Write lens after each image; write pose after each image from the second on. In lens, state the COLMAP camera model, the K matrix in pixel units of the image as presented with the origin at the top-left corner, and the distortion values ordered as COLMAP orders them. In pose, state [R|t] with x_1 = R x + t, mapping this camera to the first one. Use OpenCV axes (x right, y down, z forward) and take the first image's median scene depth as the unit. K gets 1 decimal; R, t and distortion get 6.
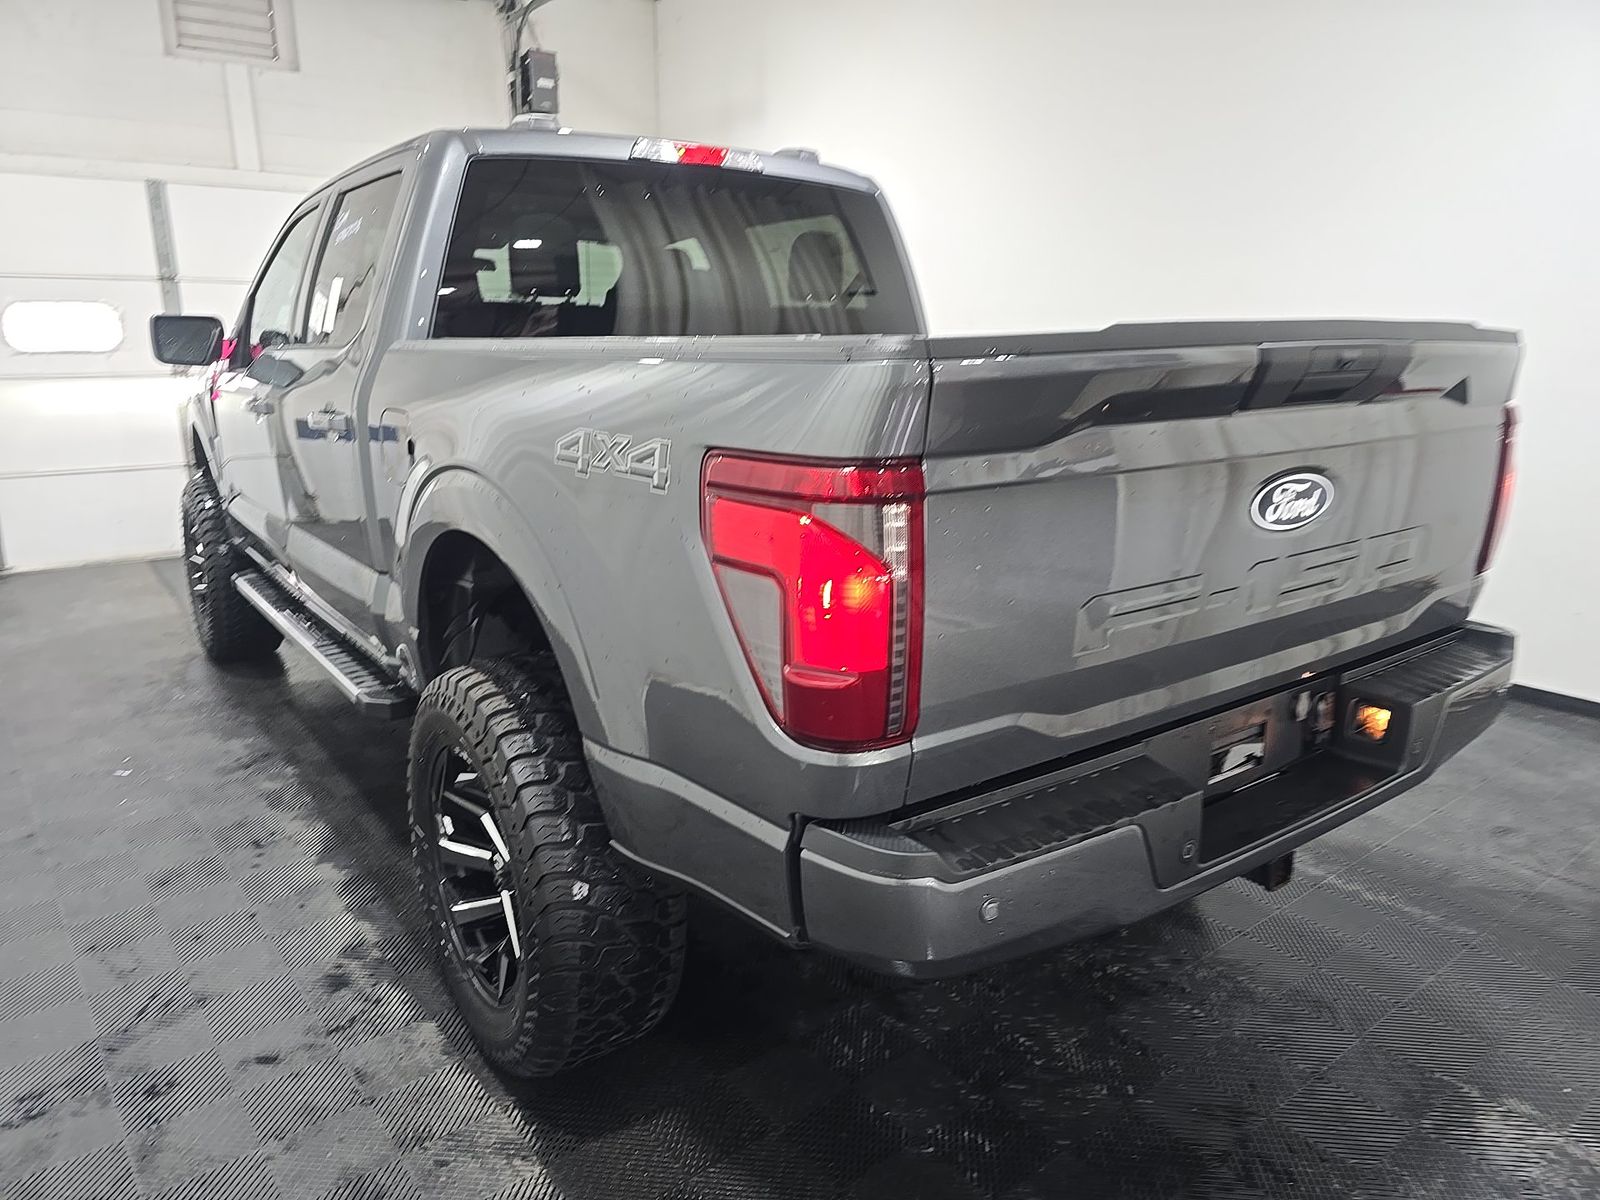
lens RADIAL K [[1101.4, 0, 823.4], [0, 1101.4, 601.3], [0, 0, 1]] dist [0.054289, -0.051875]
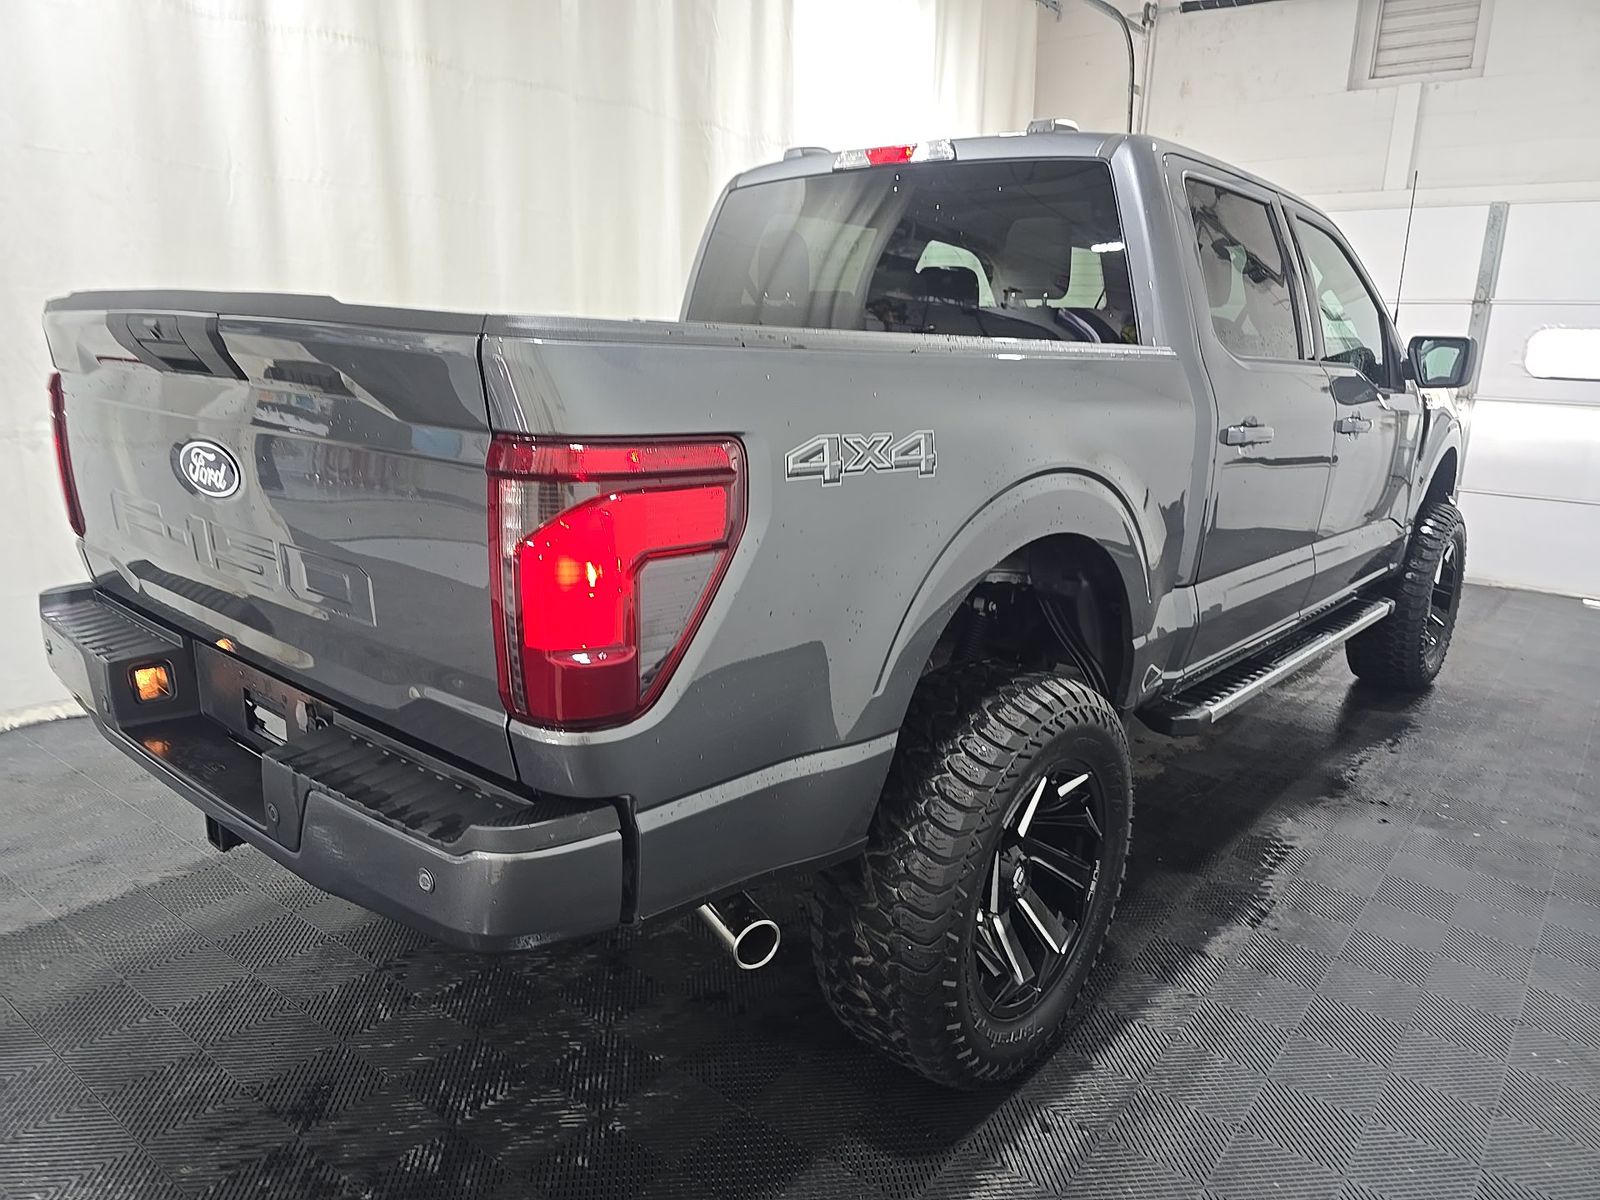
lens RADIAL K [[1101.4, 0, 823.4], [0, 1101.4, 601.3], [0, 0, 1]] dist [0.054289, -0.051875]
pose [[0.205102, 0.236905, -0.949636, 0.904016], [-0.265261, 0.947404, 0.179057, -0.180319], [0.942109, 0.215177, 0.257156, 0.754407]]
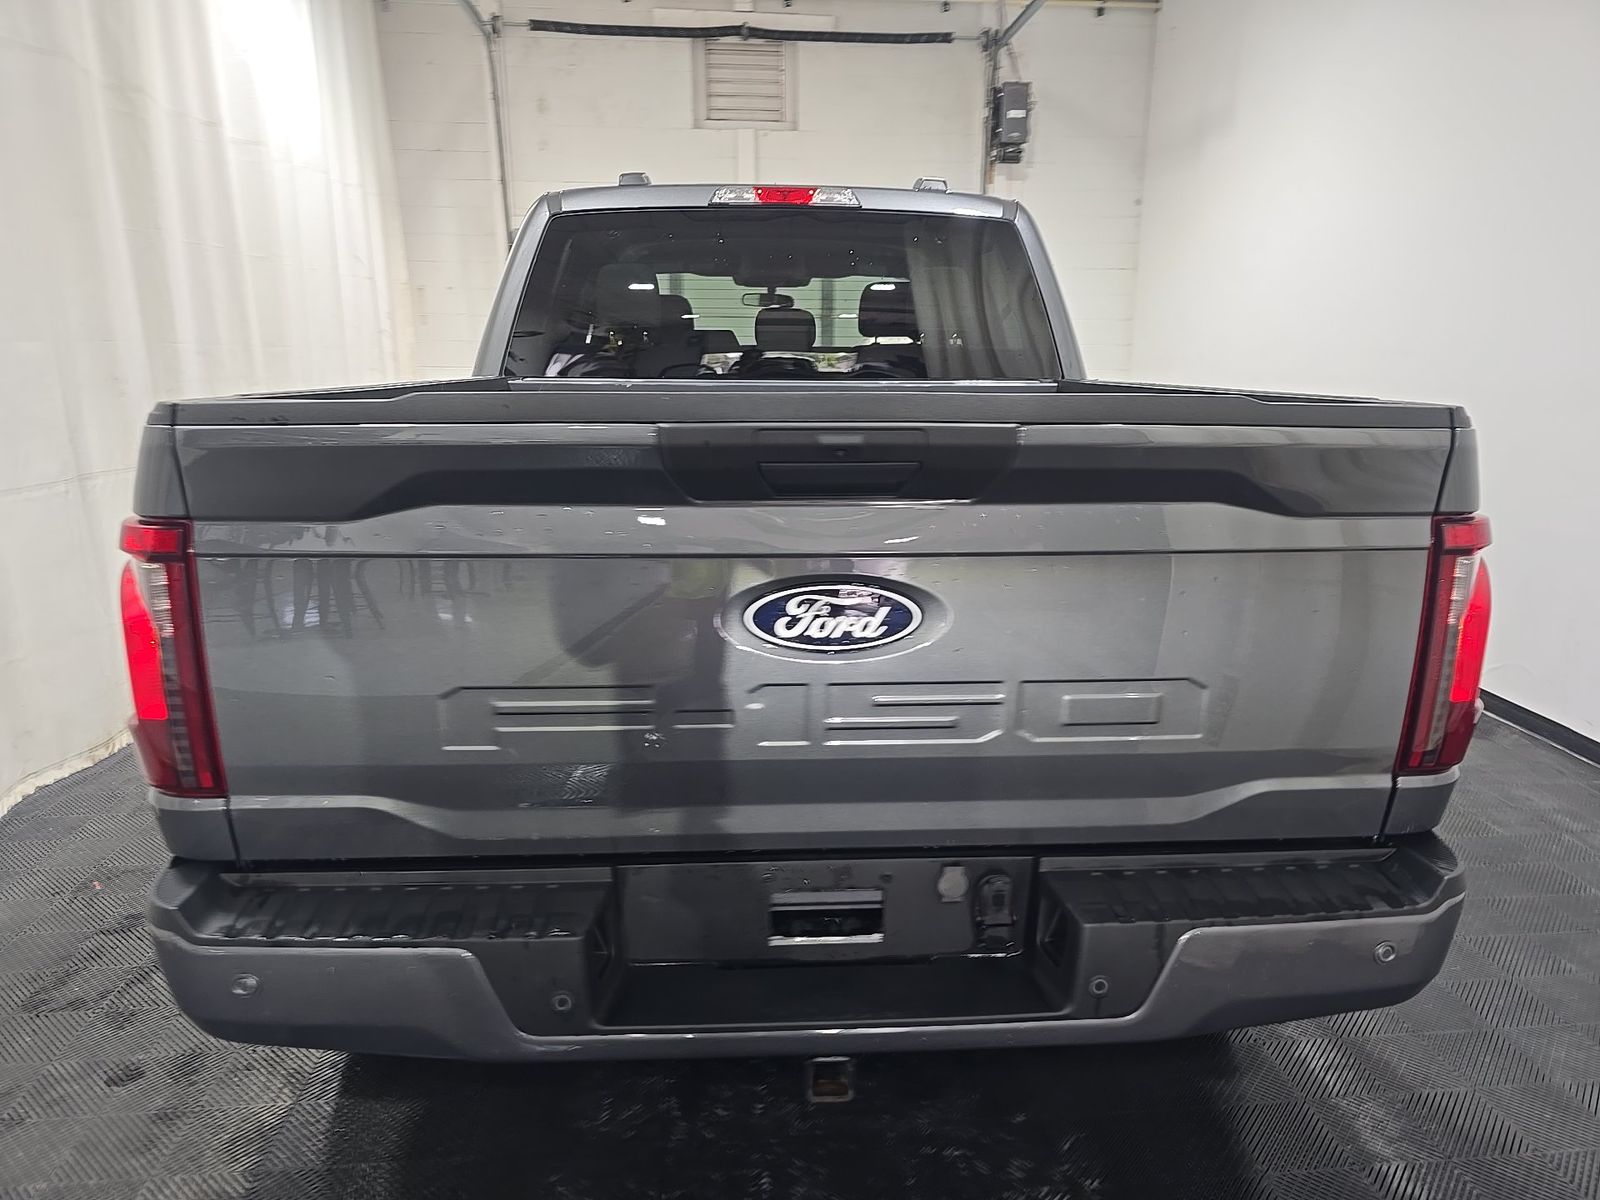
lens RADIAL K [[1101.4, 0, 823.4], [0, 1101.4, 601.3], [0, 0, 1]] dist [0.054289, -0.051875]
pose [[0.835231, 0.129033, -0.534545, 0.486398], [-0.137482, 0.990208, 0.024208, -0.069289], [0.532435, 0.053271, 0.844793, 0.192670]]
